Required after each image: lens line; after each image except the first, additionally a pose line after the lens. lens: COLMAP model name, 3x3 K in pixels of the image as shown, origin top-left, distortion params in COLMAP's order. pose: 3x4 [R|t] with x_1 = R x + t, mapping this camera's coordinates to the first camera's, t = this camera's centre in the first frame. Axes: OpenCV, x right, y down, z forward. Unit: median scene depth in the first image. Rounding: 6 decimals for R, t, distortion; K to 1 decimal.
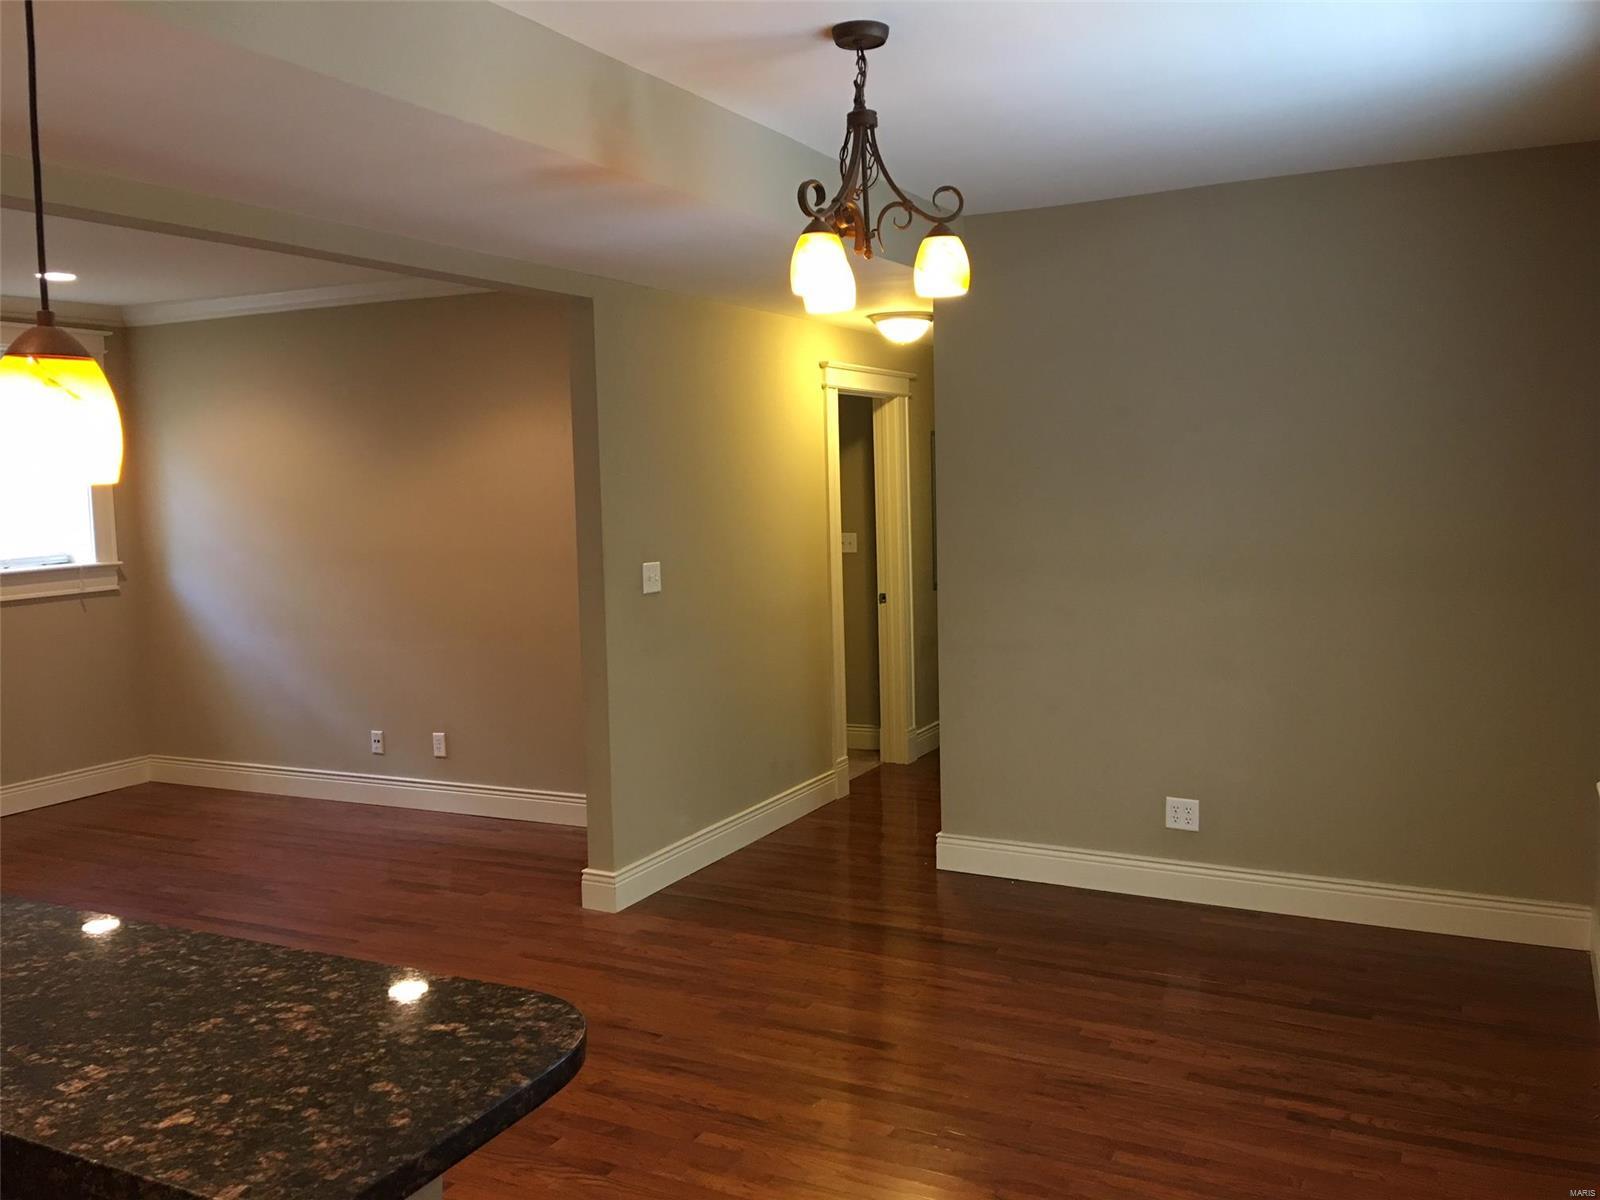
lens RADIAL K [[1351.7, 0, 804.9], [0, 1351.7, 588.9], [0, 0, 1]] dist [0.125737, -0.177934]
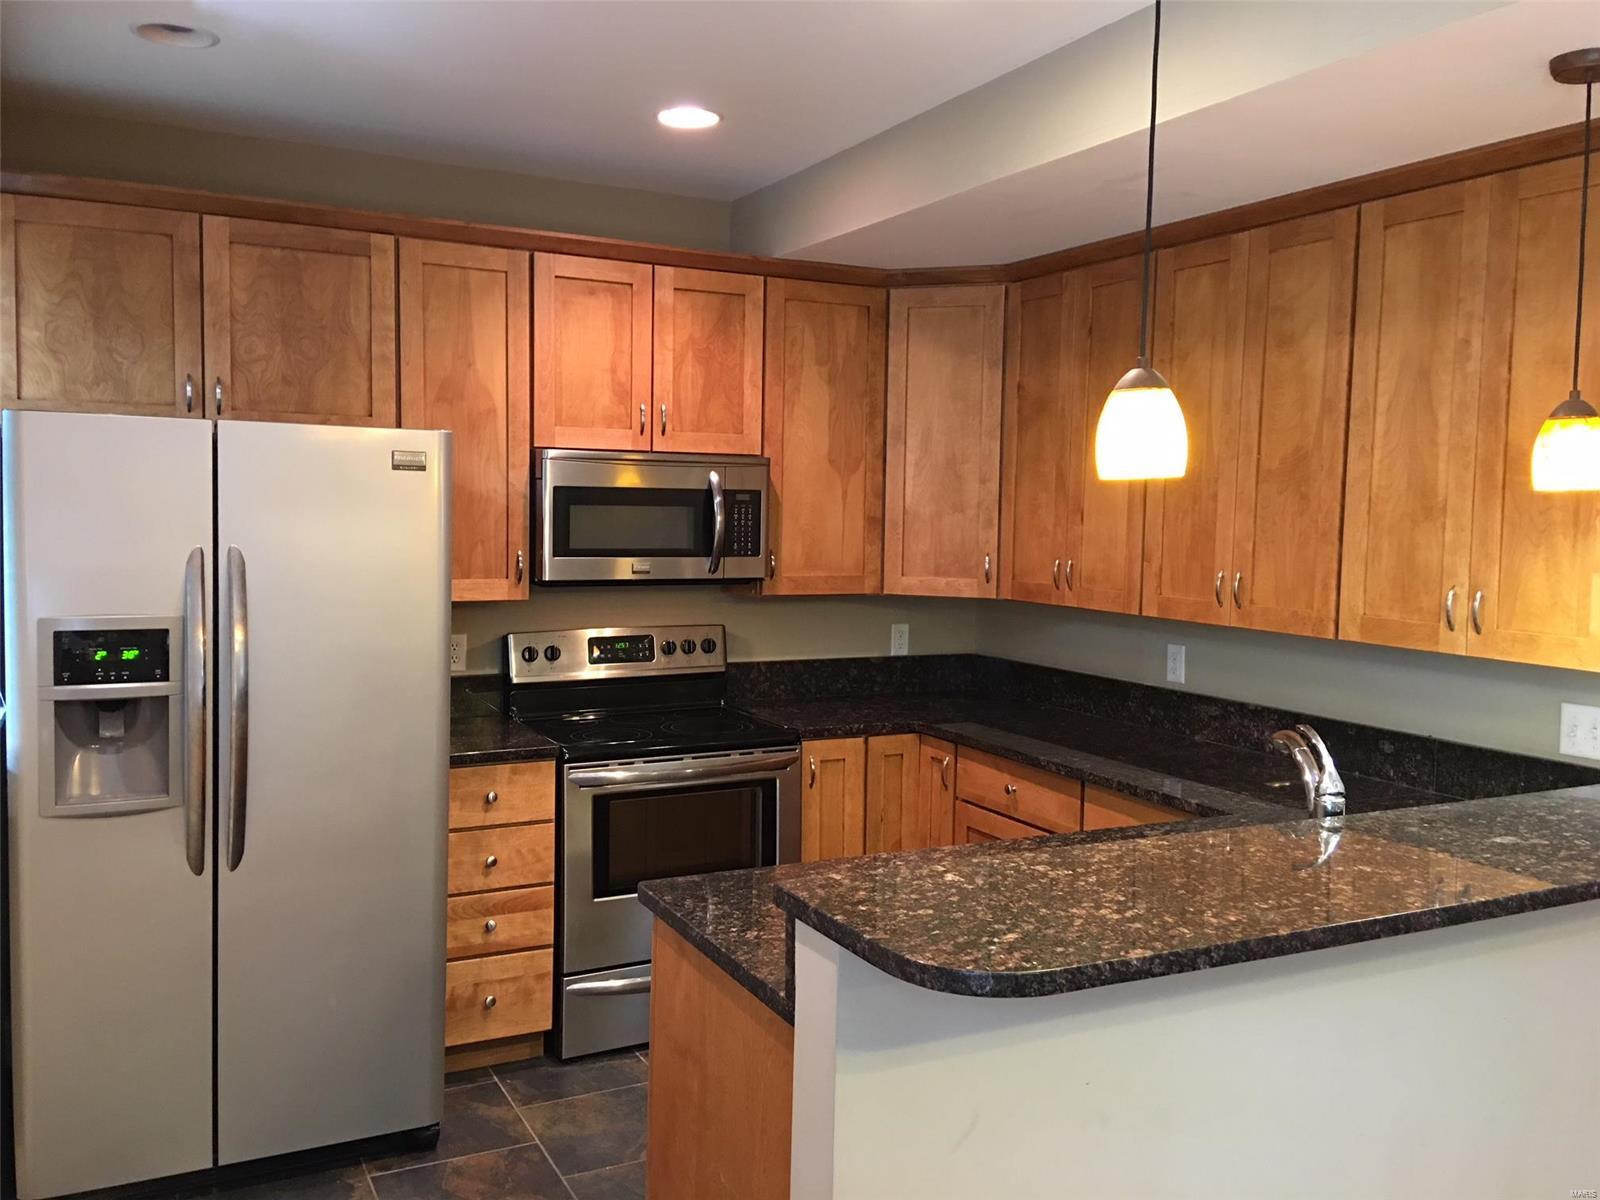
lens RADIAL K [[1351.7, 0, 804.9], [0, 1351.7, 588.9], [0, 0, 1]] dist [0.125737, -0.177934]
pose [[-0.589221, 0.061102, -0.805658, 0.358926], [-0.073294, 0.988983, 0.128610, -0.054015], [0.804640, 0.134830, -0.578251, 0.697851]]
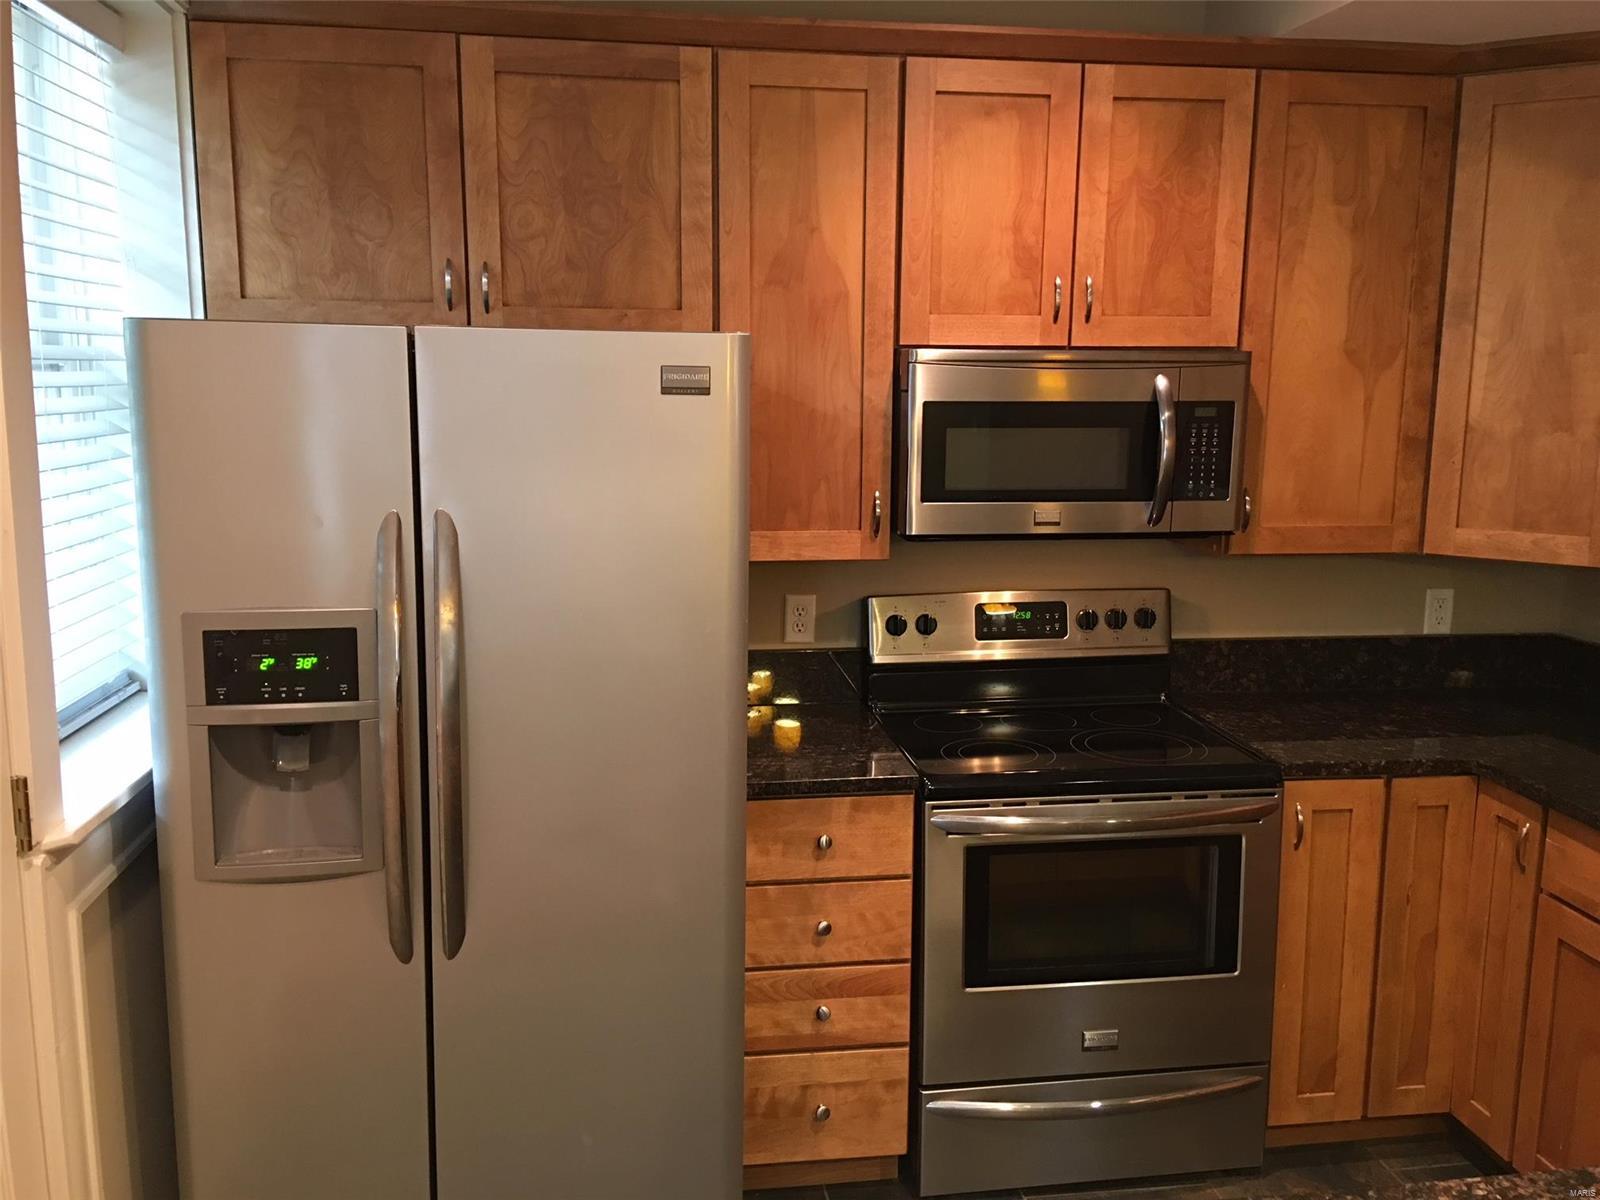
lens RADIAL K [[1351.7, 0, 804.9], [0, 1351.7, 588.9], [0, 0, 1]] dist [0.125737, -0.177934]
pose [[-0.816298, 0.105099, -0.567990, 0.042272], [-0.040736, 0.970386, 0.238102, -0.058512], [0.576193, 0.217500, -0.787842, 0.438415]]
